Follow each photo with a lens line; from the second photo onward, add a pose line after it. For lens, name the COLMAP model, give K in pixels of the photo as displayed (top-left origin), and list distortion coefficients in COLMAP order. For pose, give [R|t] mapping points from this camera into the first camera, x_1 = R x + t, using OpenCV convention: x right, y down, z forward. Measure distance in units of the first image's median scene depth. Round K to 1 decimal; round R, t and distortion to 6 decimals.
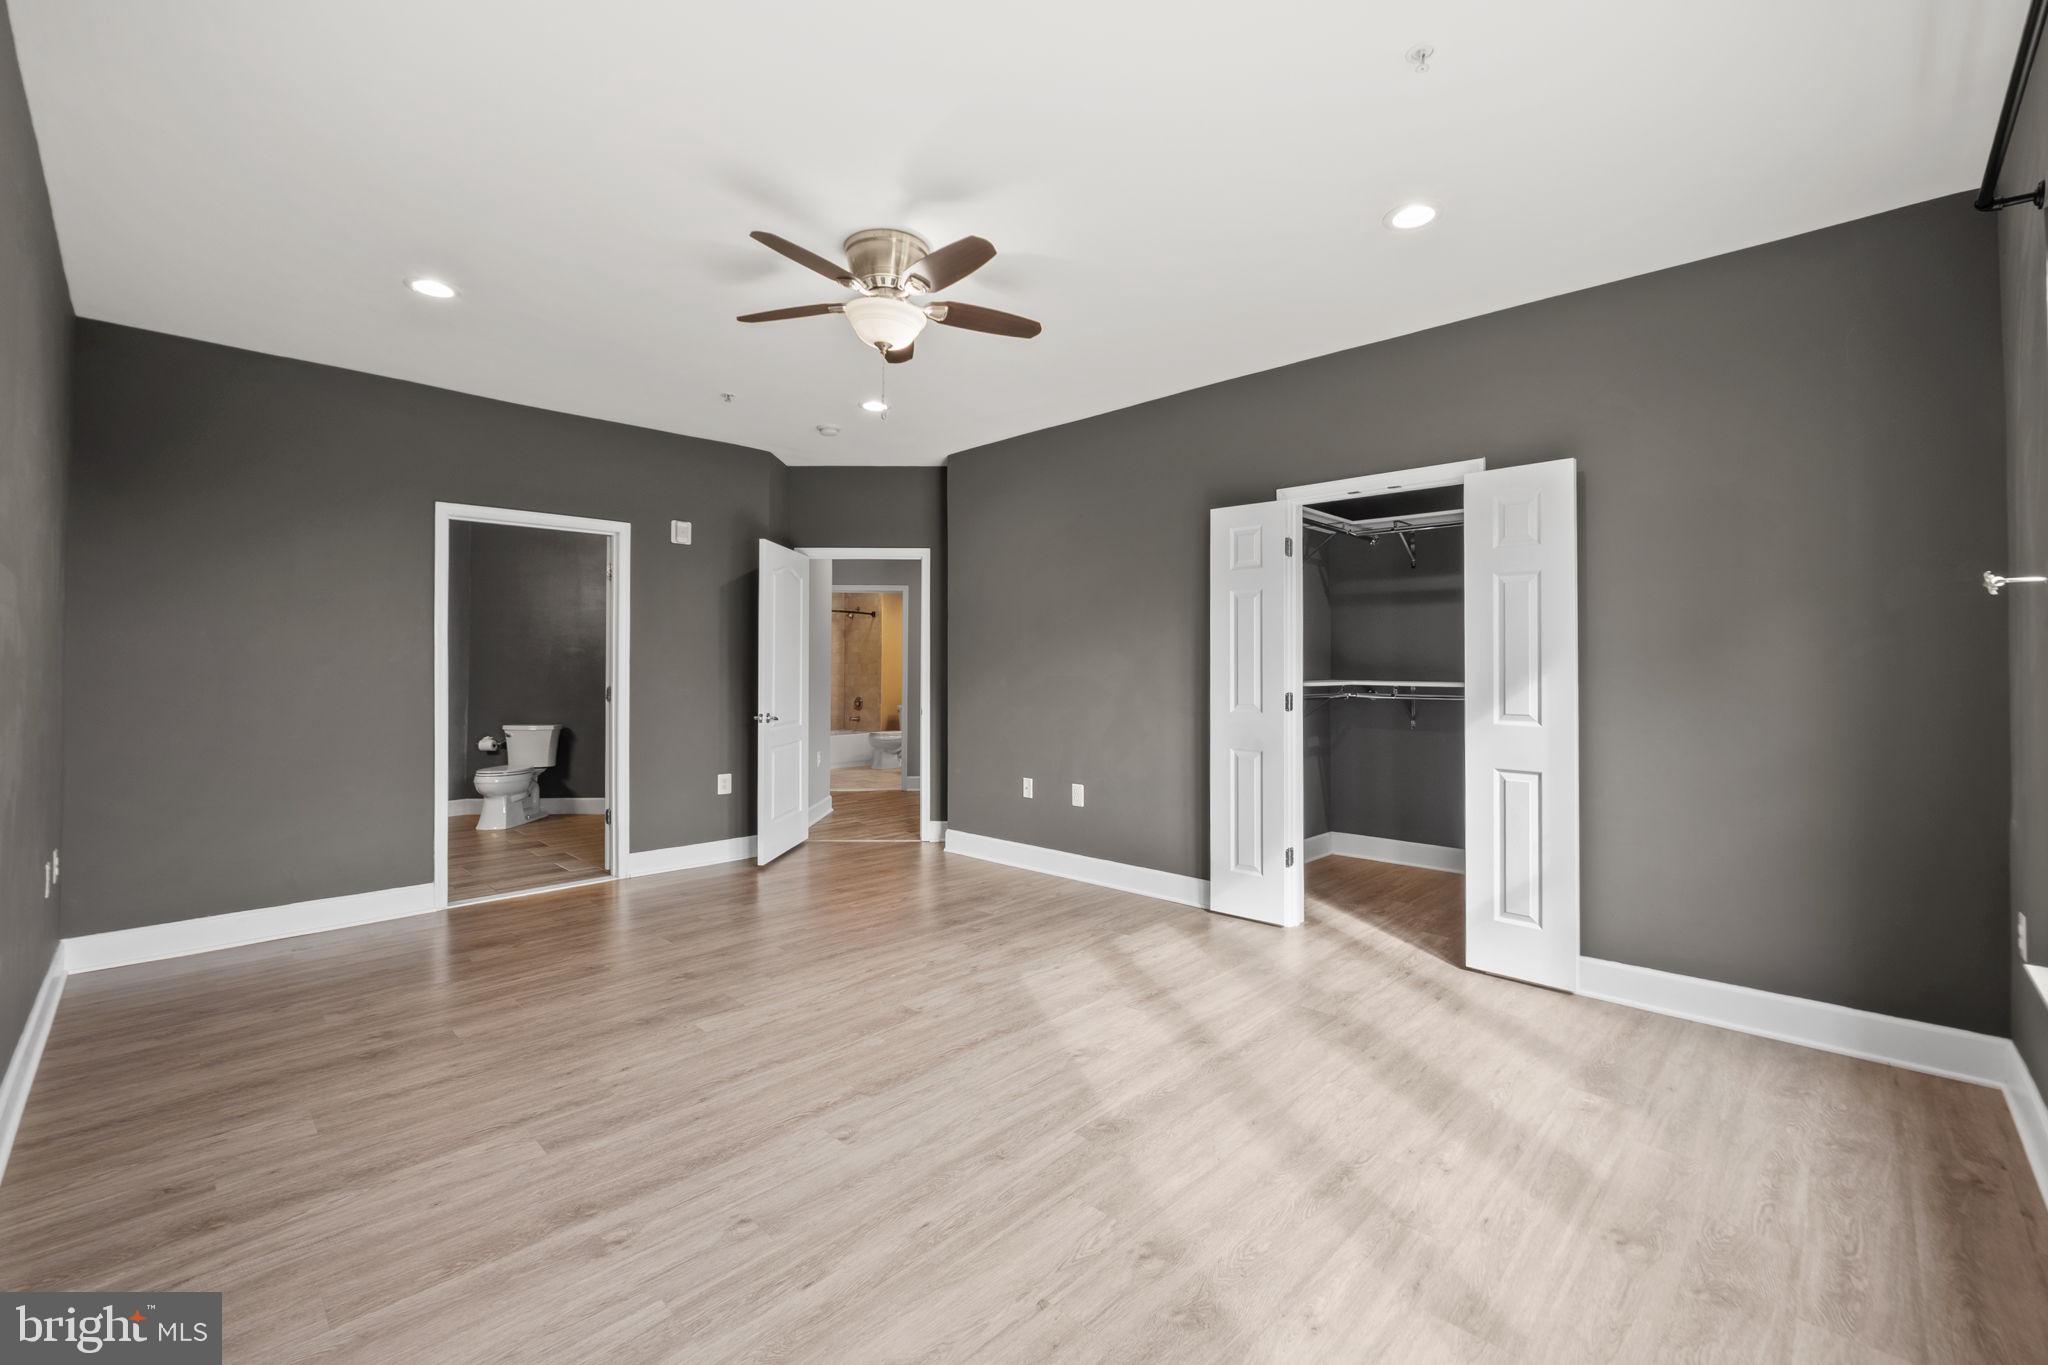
lens RADIAL K [[860.2, 0, 1025.7], [0, 860.2, 678.6], [0, 0, 1]] dist [-0.013407, 0.001611]
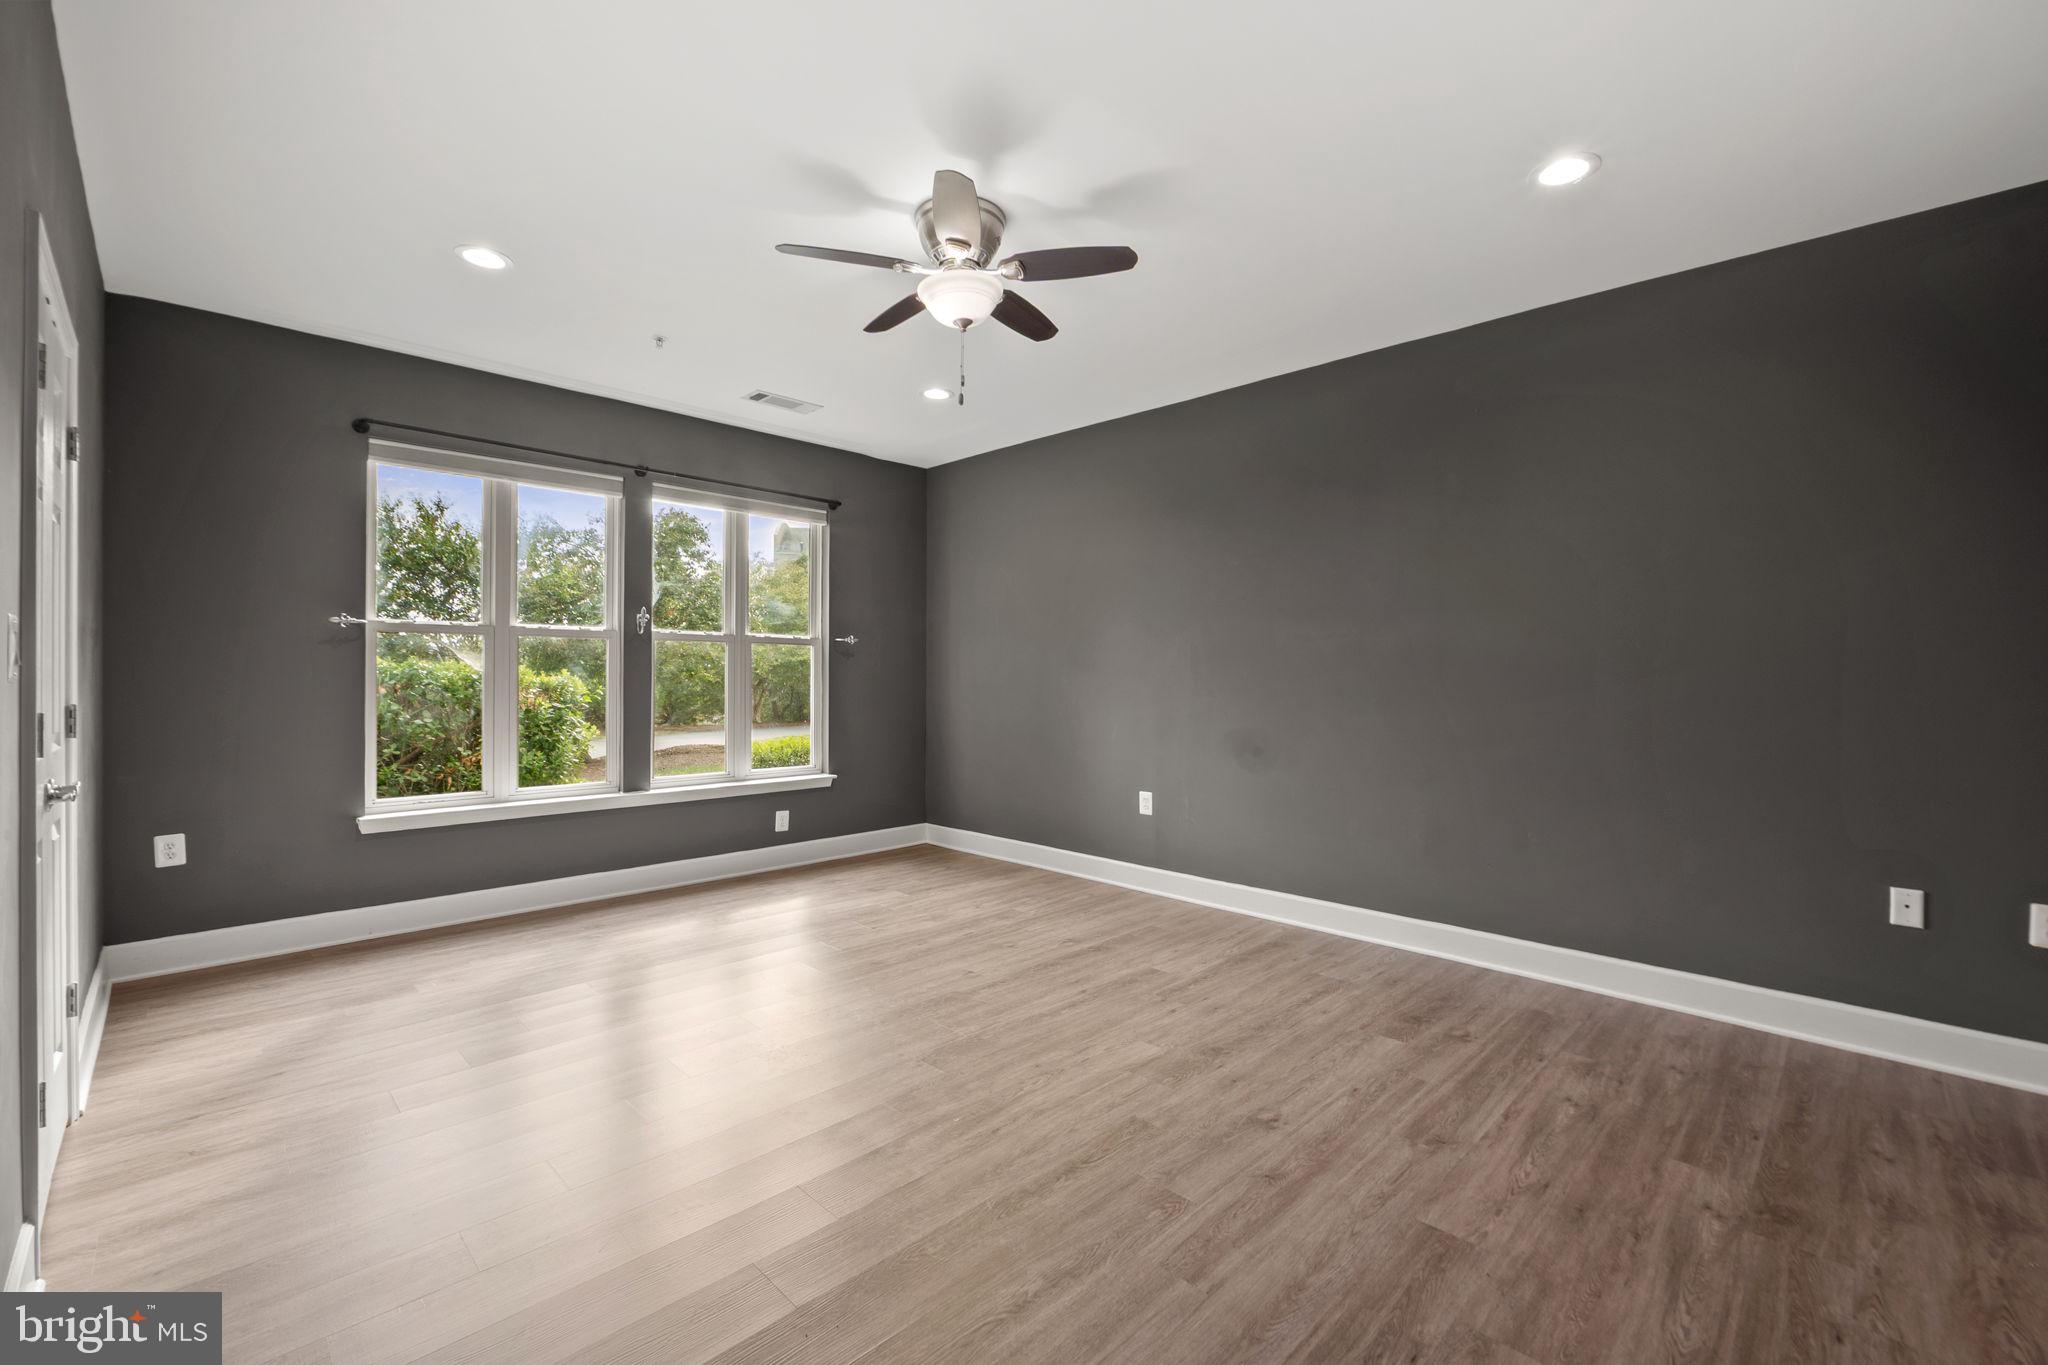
lens RADIAL K [[860.2, 0, 1022.0], [0, 860.2, 673.0], [0, 0, 1]] dist [-0.013407, 0.001611]
pose [[-0.999868, -0.000607, 0.016255, -0.274835], [-0.000552, 0.999994, 0.003403, -0.008682], [-0.016257, 0.003394, -0.999862, 2.122949]]
